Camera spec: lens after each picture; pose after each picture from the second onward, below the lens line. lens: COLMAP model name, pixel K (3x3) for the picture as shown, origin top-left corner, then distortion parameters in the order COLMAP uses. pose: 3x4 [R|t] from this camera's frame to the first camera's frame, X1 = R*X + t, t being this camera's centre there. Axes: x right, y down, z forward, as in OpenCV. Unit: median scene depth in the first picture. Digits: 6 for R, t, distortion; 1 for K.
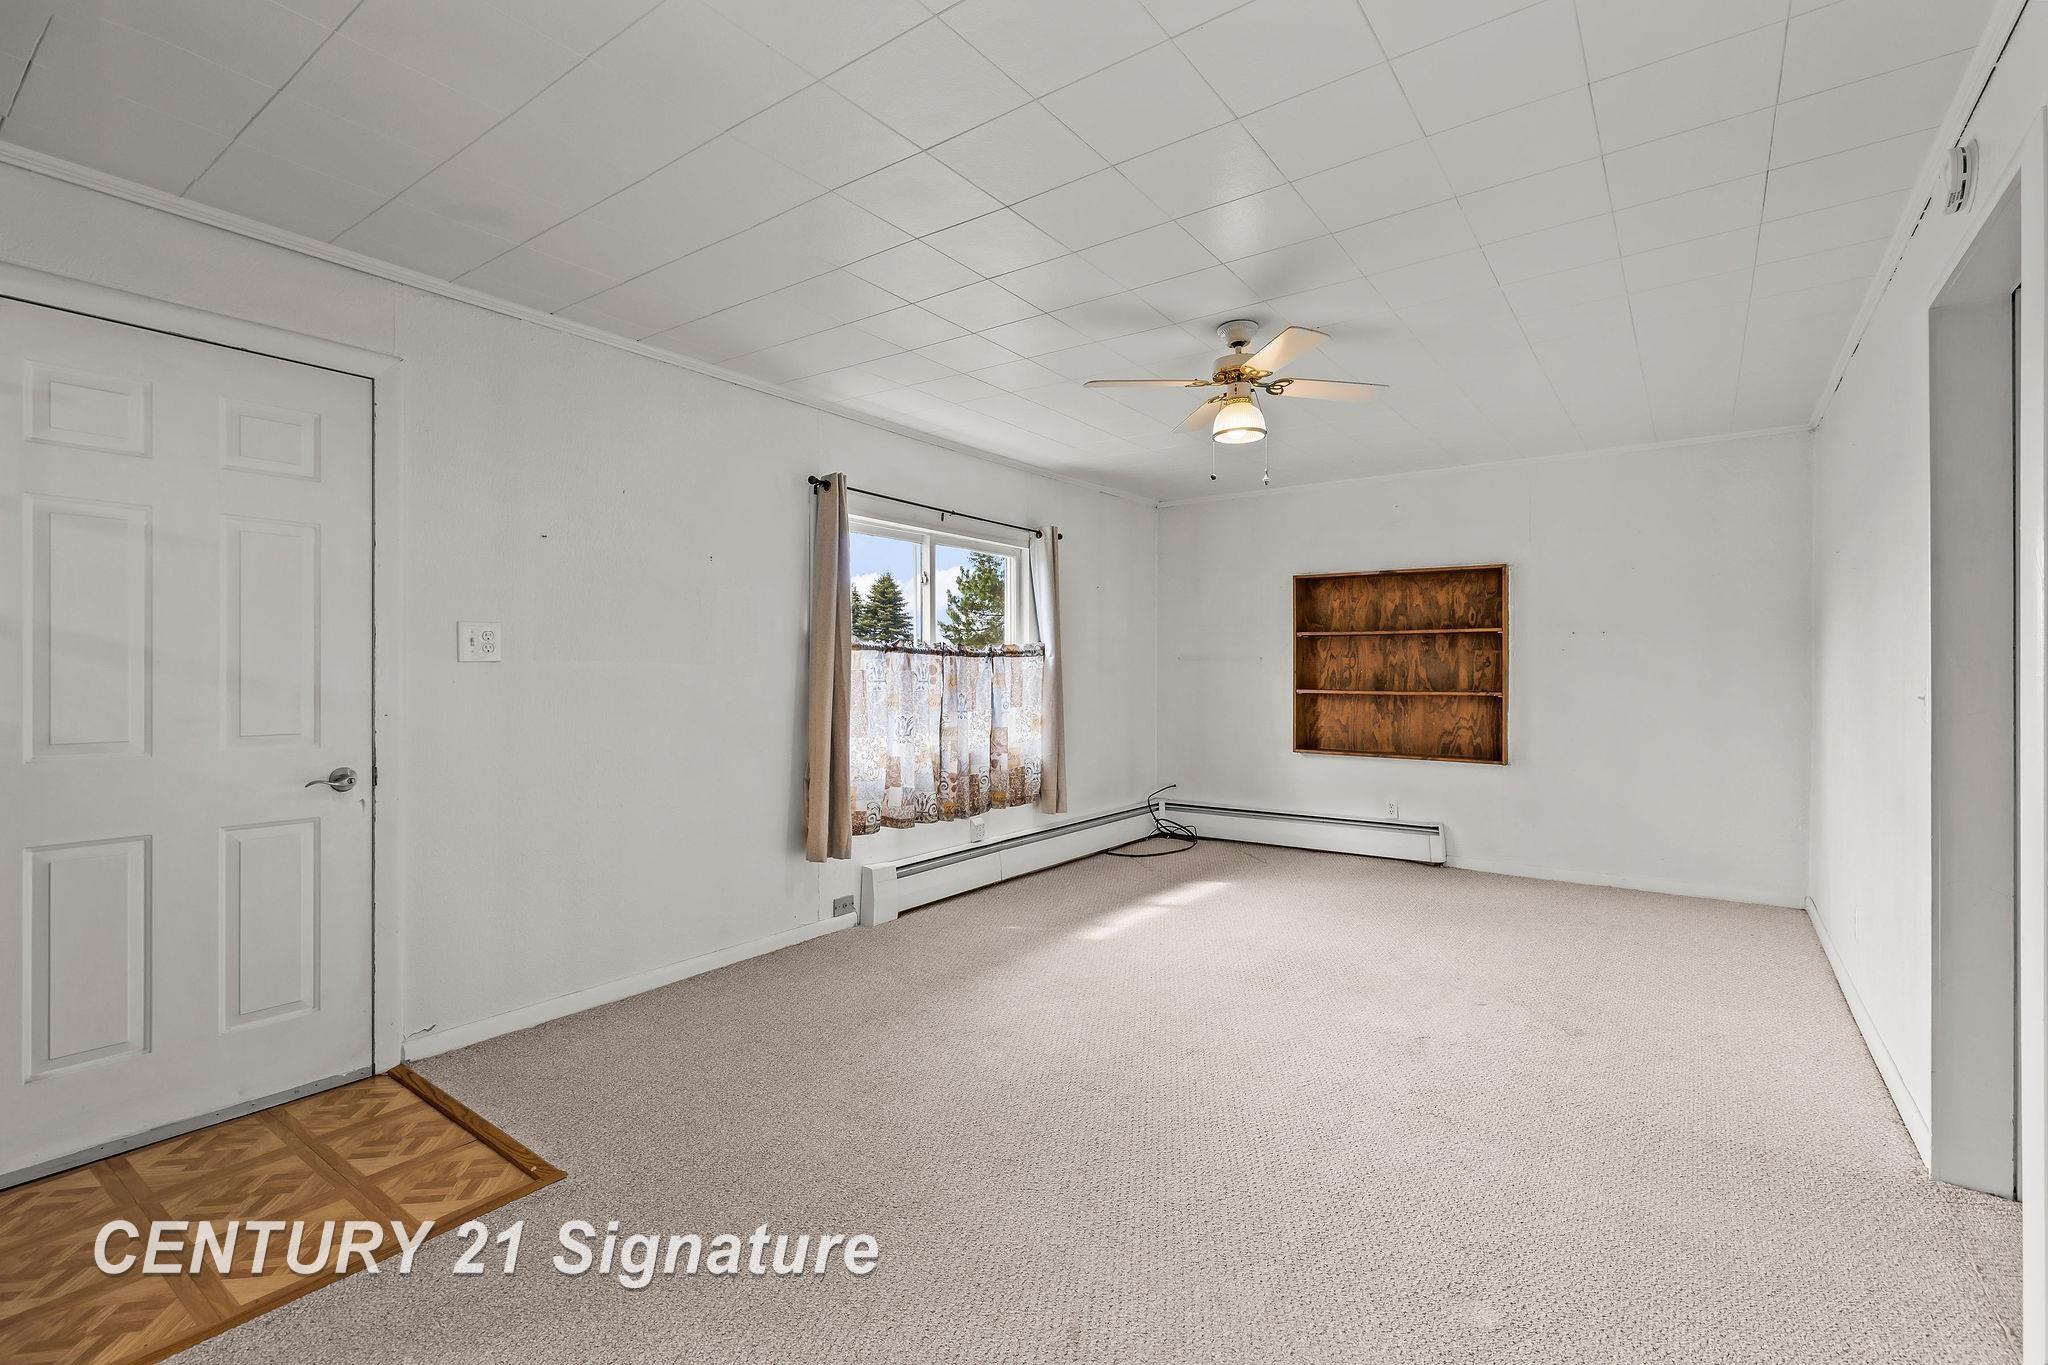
lens RADIAL K [[915.2, 0, 1026.6], [0, 915.2, 678.0], [0, 0, 1]] dist [0.005485, -0.000003]
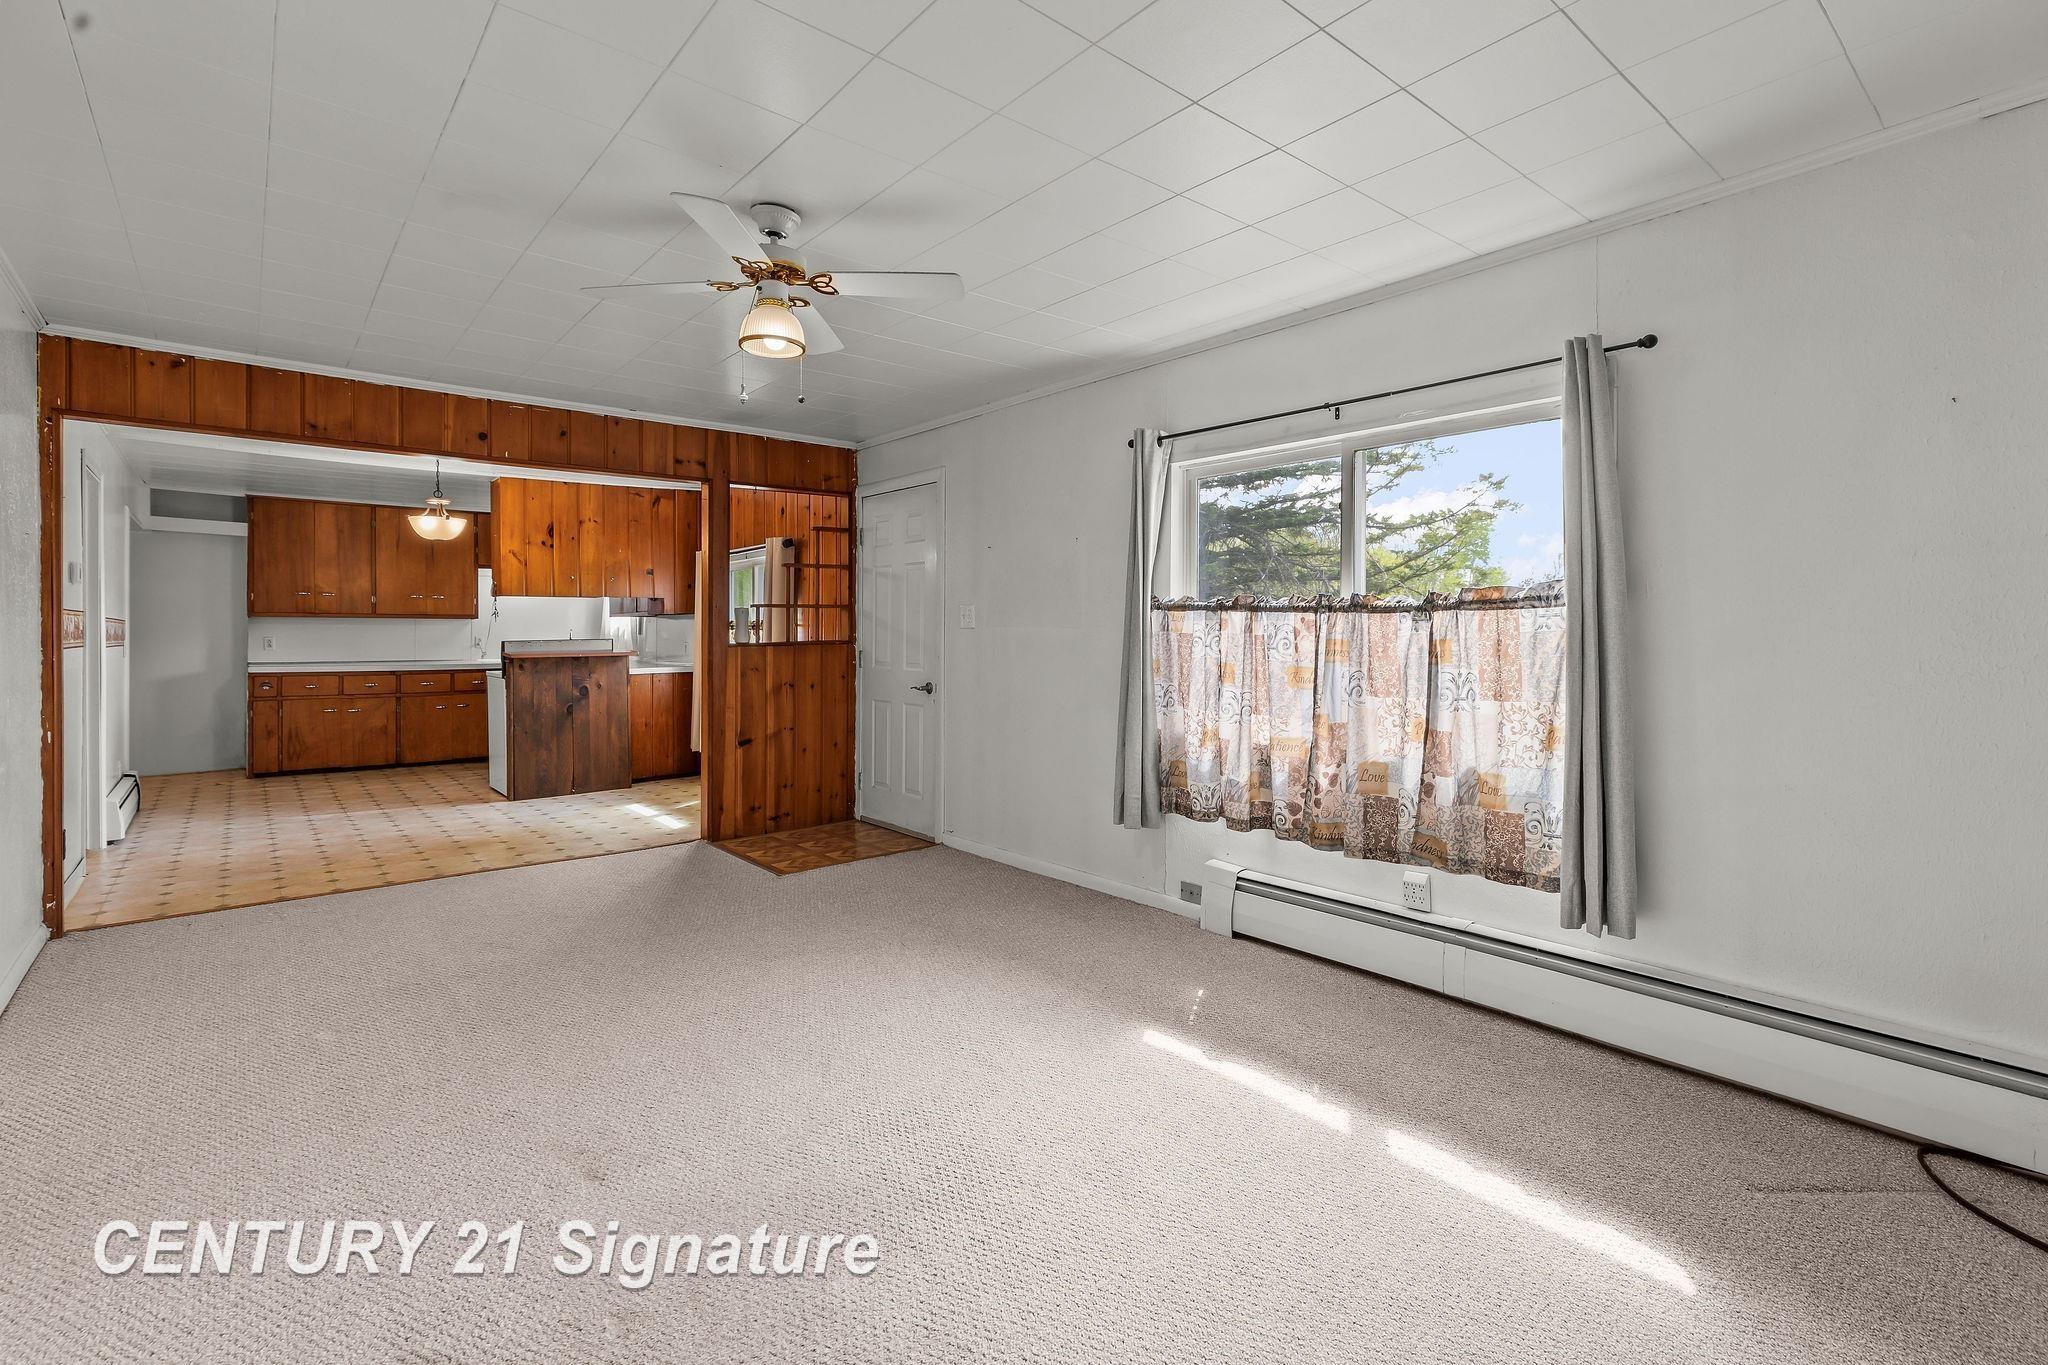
lens RADIAL K [[915.2, 0, 998.7], [0, 915.2, 638.8], [0, 0, 1]] dist [0.005485, -0.000003]
pose [[-0.245004, 0.004178, -0.969513, 0.684480], [-0.009135, 0.999936, 0.006618, -0.006586], [0.969479, 0.010478, -0.244950, 0.976064]]
